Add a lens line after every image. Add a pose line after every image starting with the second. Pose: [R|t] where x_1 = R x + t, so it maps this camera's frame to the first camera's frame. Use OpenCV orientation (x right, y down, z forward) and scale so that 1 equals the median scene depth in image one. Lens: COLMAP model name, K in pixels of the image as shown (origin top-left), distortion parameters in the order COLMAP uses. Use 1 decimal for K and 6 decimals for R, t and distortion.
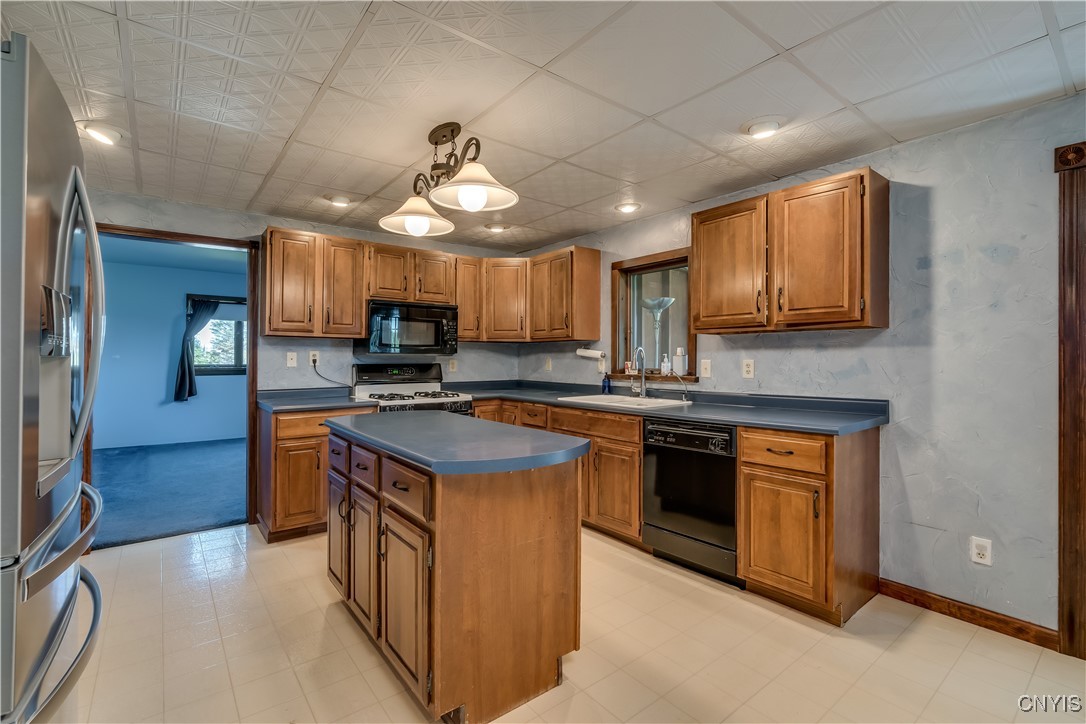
lens RADIAL K [[497.0, 0, 541.8], [0, 497.0, 357.6], [0, 0, 1]] dist [0.001043, 0.000494]
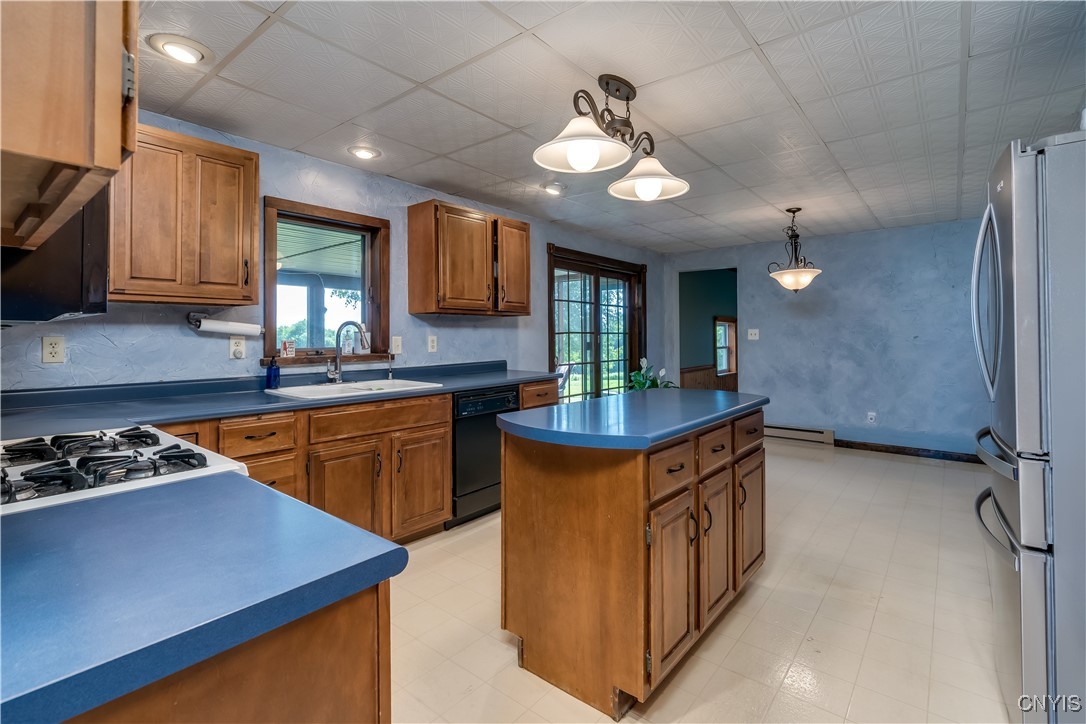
lens RADIAL K [[497.0, 0, 544.3], [0, 497.0, 332.2], [0, 0, 1]] dist [0.001043, 0.000494]
pose [[-0.212674, 0.005345, 0.977109, -0.789010], [0.000691, 0.999986, -0.005320, 0.001004], [-0.977123, -0.000456, -0.212675, 0.997732]]
